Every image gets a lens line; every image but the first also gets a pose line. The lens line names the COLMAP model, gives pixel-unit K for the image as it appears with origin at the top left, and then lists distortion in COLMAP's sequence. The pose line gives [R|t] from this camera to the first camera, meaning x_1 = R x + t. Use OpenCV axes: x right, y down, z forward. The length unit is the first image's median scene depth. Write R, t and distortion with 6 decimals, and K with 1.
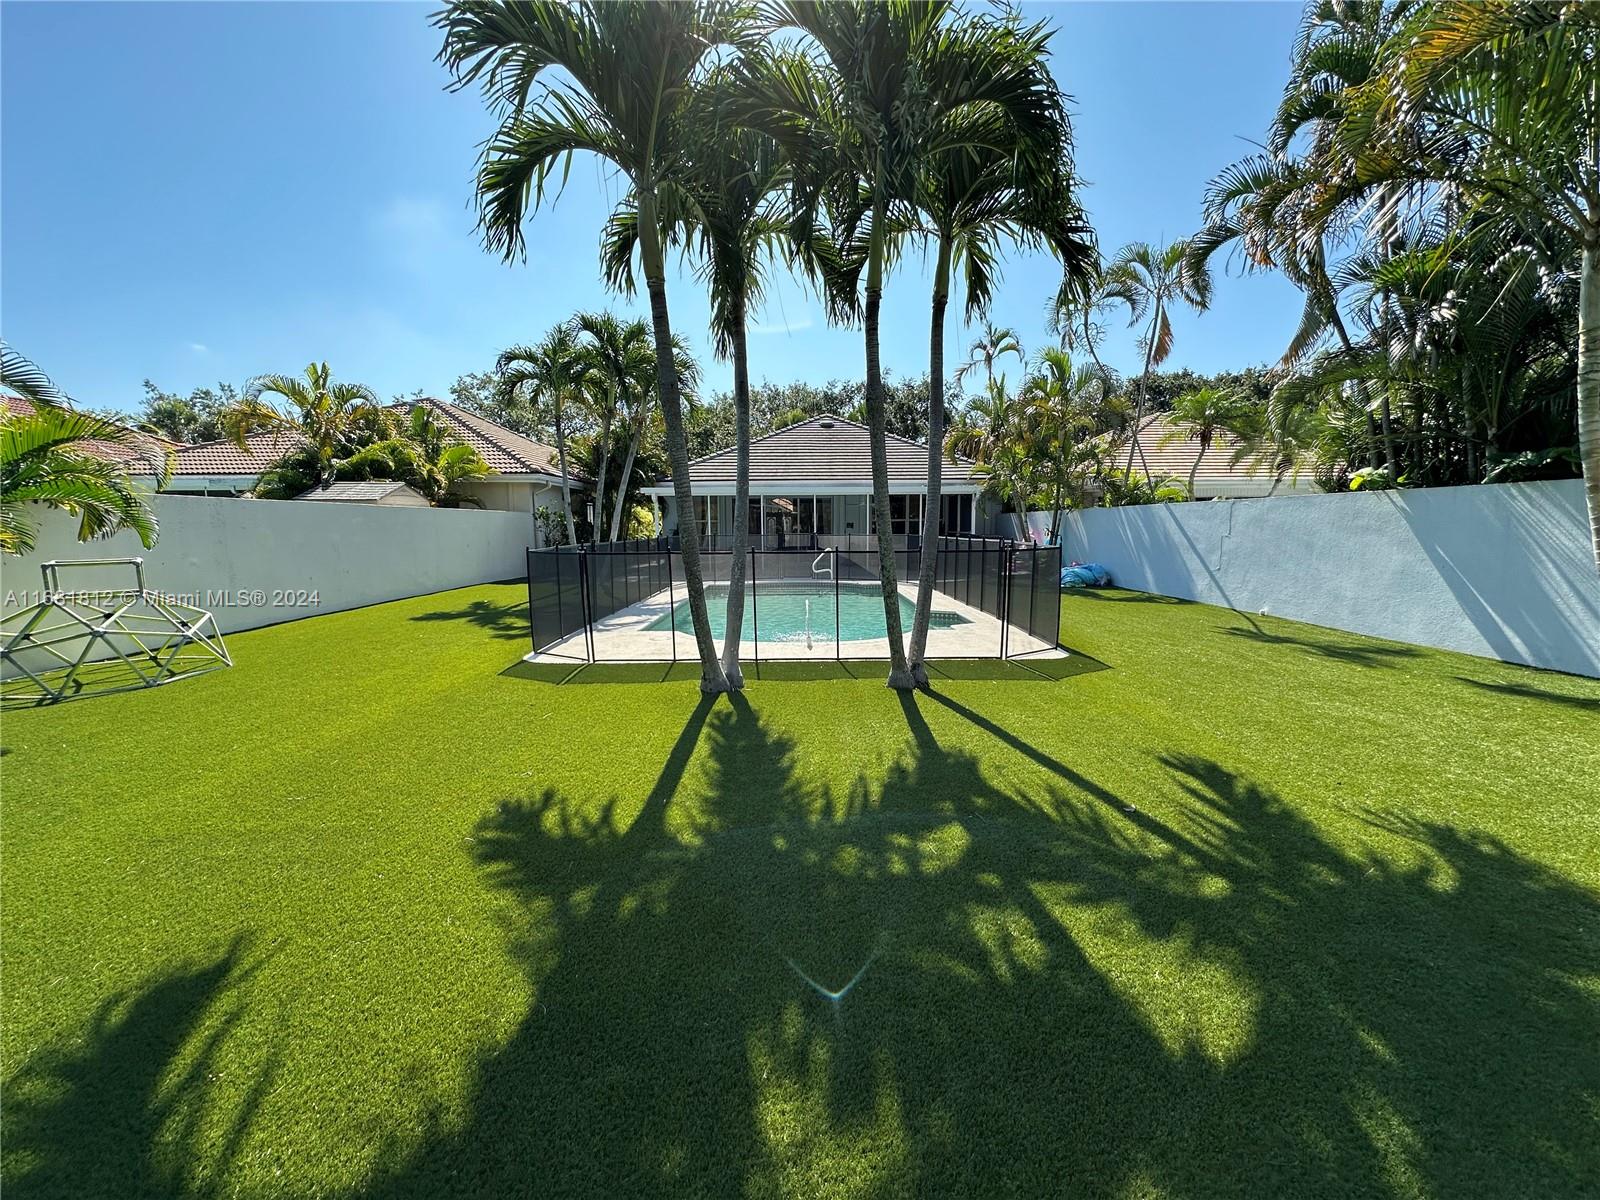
lens RADIAL K [[633.9, 0, 801.6], [0, 633.9, 601.6], [0, 0, 1]] dist [-0.002468, -0.000127]
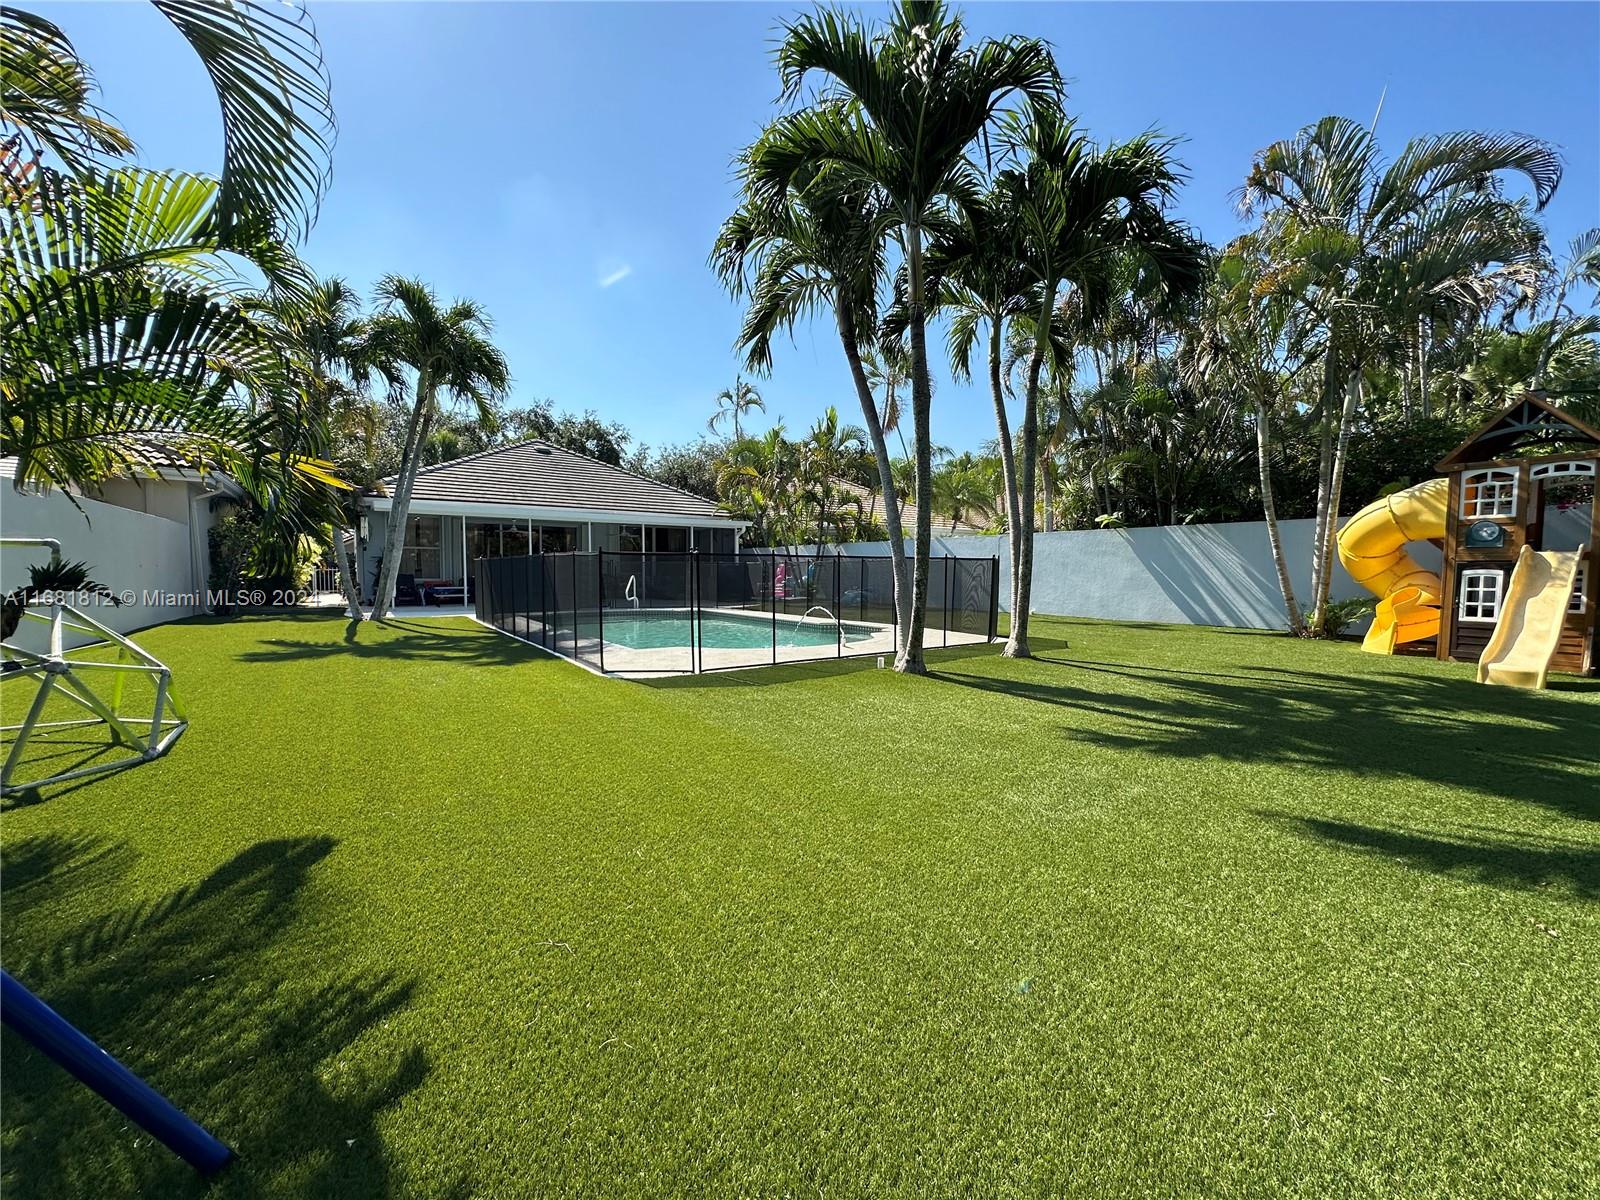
lens RADIAL K [[633.9, 0, 801.6], [0, 633.9, 601.6], [0, 0, 1]] dist [-0.002468, -0.000127]
pose [[0.819930, -0.020282, 0.572105, -0.674377], [0.060549, 0.996839, -0.051439, 0.044975], [-0.569253, 0.076817, 0.818566, 0.146634]]
